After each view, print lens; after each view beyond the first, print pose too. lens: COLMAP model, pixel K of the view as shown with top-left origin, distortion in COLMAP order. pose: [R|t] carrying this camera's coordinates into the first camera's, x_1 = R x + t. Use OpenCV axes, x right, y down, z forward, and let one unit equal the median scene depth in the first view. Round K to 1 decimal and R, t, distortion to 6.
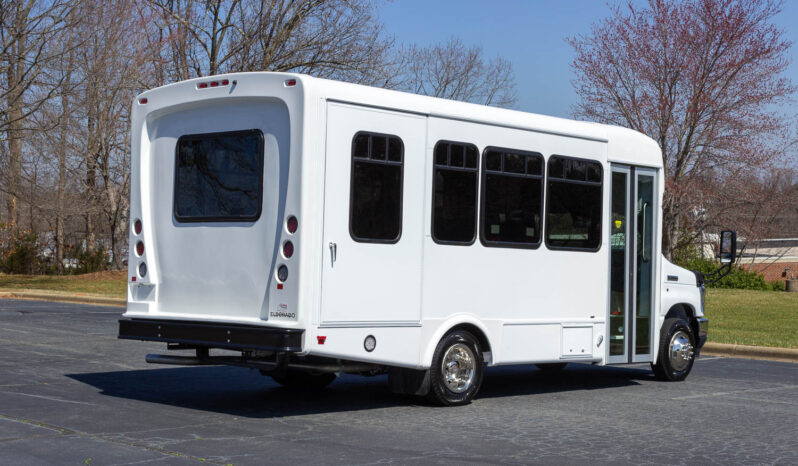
lens RADIAL K [[1363.9, 0, 398.9], [0, 1363.9, 232.5], [0, 0, 1]] dist [0.000218, 0.000000]
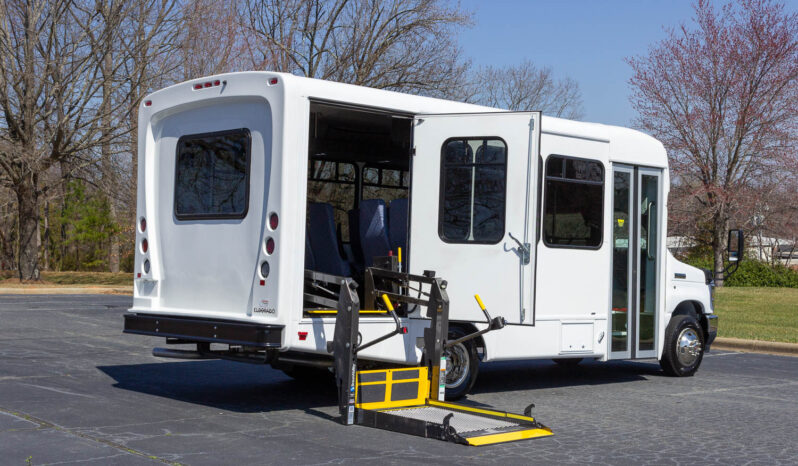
lens RADIAL K [[1203.5, 0, 420.4], [0, 1203.5, 226.0], [0, 0, 1]] dist [-0.000577, 0.000000]
pose [[0.998113, -0.000563, -0.061399, 0.070760], [0.000008, 0.999959, -0.009049, 0.004724], [0.061402, 0.009032, 0.998072, 0.097852]]
